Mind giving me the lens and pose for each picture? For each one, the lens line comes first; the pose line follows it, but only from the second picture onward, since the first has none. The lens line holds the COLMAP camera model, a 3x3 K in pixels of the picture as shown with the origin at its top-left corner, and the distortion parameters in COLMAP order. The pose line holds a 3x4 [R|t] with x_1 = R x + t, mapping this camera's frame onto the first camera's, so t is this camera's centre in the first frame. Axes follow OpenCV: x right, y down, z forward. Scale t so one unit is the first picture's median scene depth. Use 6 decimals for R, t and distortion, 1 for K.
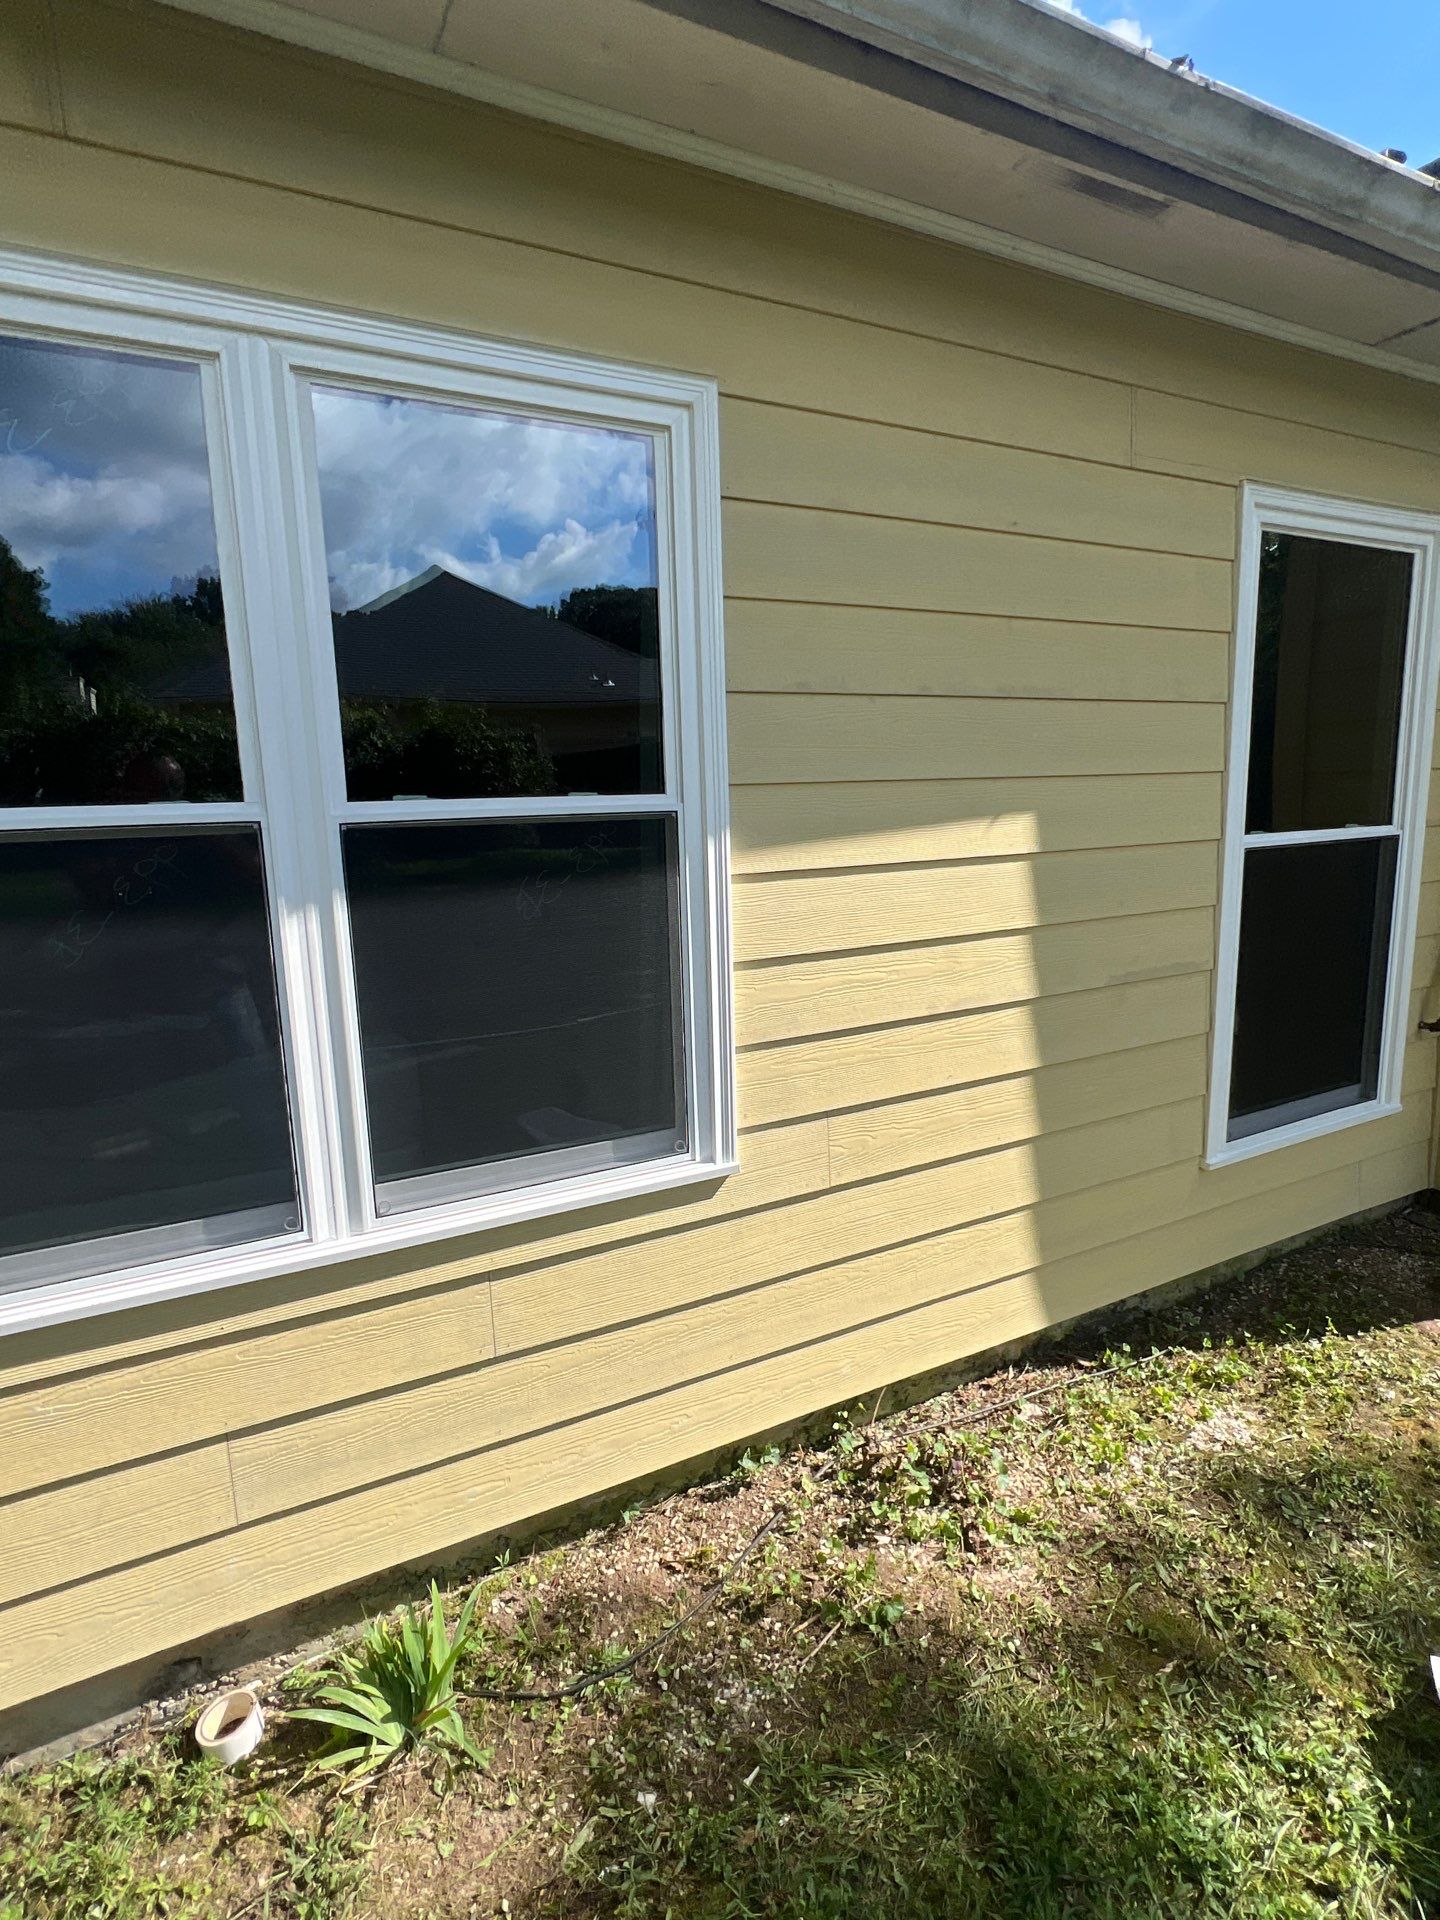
lens RADIAL K [[1075.2, 0, 721.6], [0, 1075.2, 934.4], [0, 0, 1]] dist [0.000982, 0.000809]
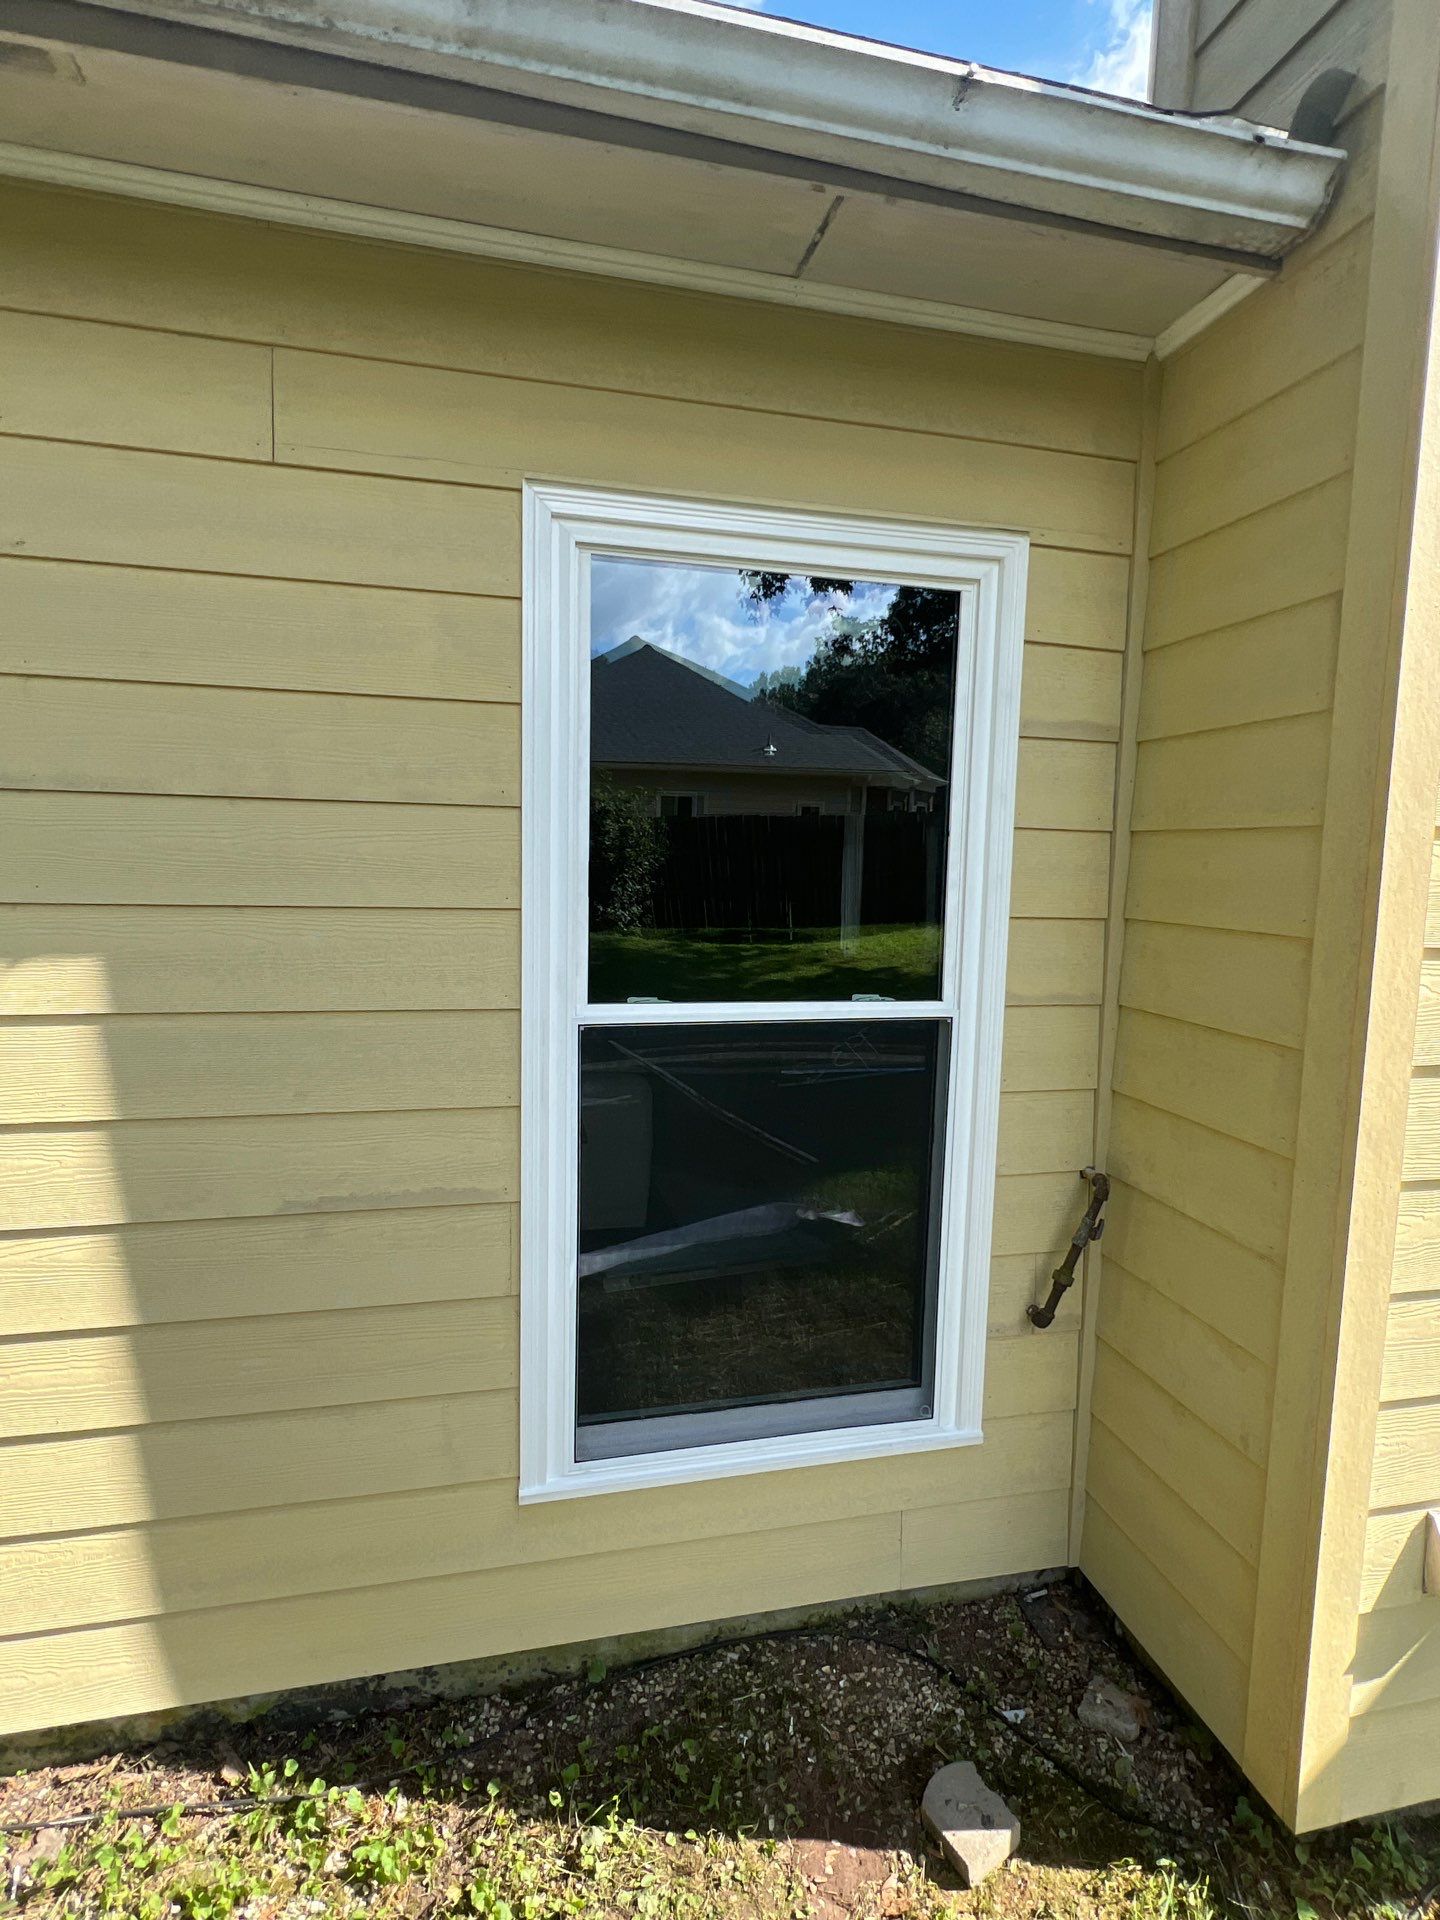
lens RADIAL K [[984.6, 0, 728.4], [0, 984.6, 965.4], [0, 0, 1]] dist [-0.001773, 0.002224]
pose [[0.961101, 0.058864, -0.269850, 0.738006], [-0.077168, 0.995346, -0.057721, -0.088244], [0.265197, 0.076300, 0.961171, 0.434637]]
